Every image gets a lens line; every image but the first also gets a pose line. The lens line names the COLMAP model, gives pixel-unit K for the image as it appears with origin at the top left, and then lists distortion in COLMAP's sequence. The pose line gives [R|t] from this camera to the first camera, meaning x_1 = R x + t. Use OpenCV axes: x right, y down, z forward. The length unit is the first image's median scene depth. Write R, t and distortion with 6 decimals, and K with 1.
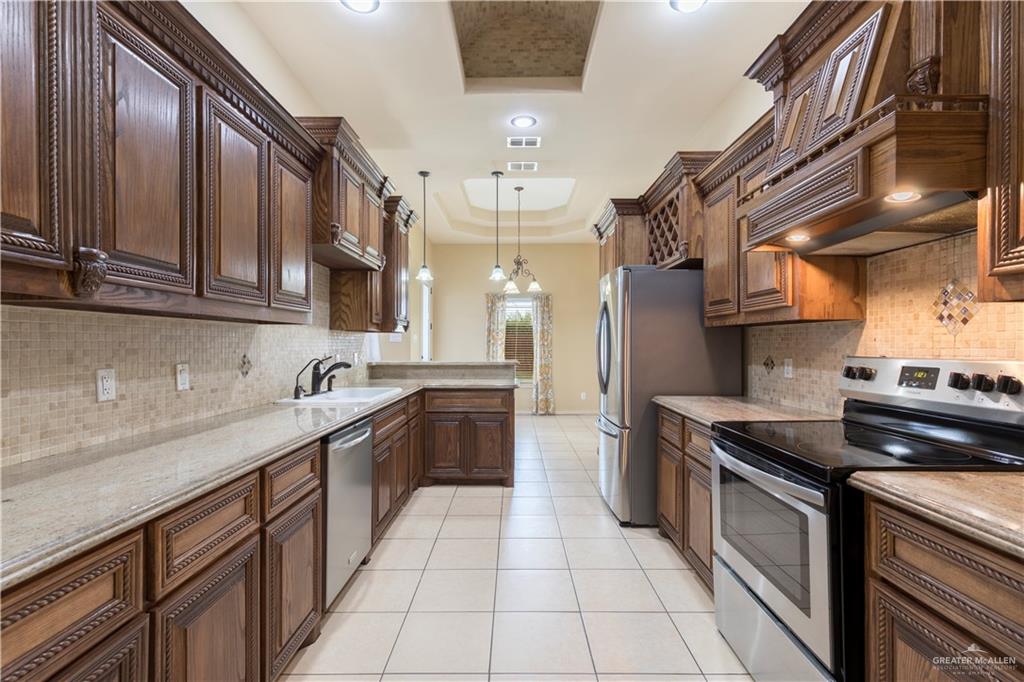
lens RADIAL K [[458.6, 0, 510.5], [0, 458.6, 344.2], [0, 0, 1]] dist [-0.000897, -0.000052]
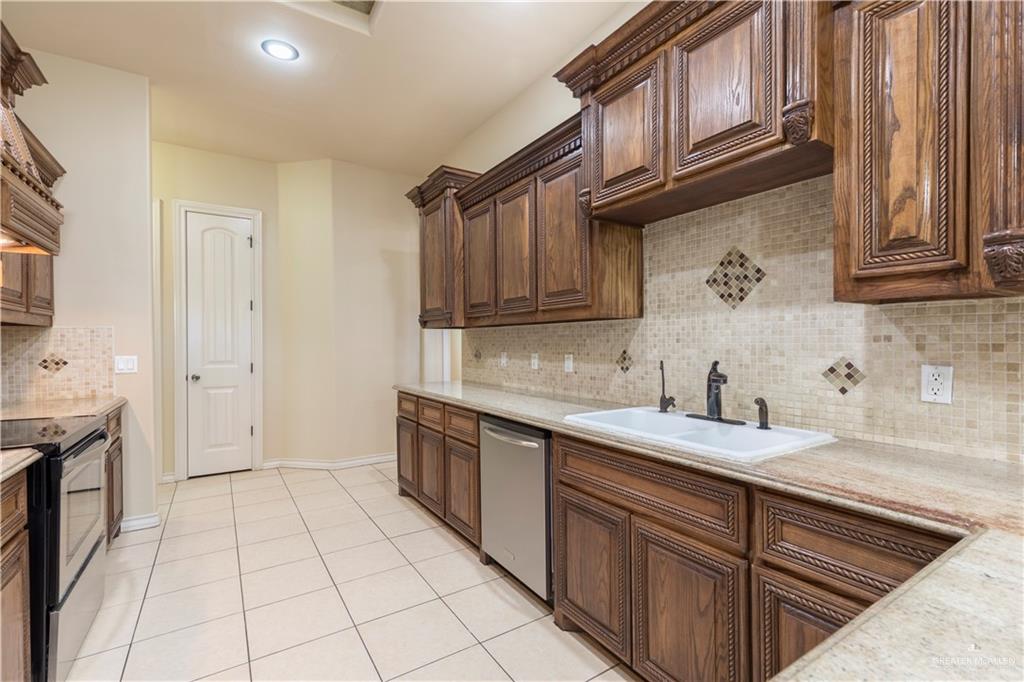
lens RADIAL K [[458.6, 0, 511.6], [0, 458.6, 344.1], [0, 0, 1]] dist [-0.000897, -0.000052]
pose [[-0.846779, -0.006276, -0.531909, 0.208784], [-0.005521, 0.999980, -0.003010, 0.015688], [0.531917, 0.000387, -0.846796, 2.081504]]
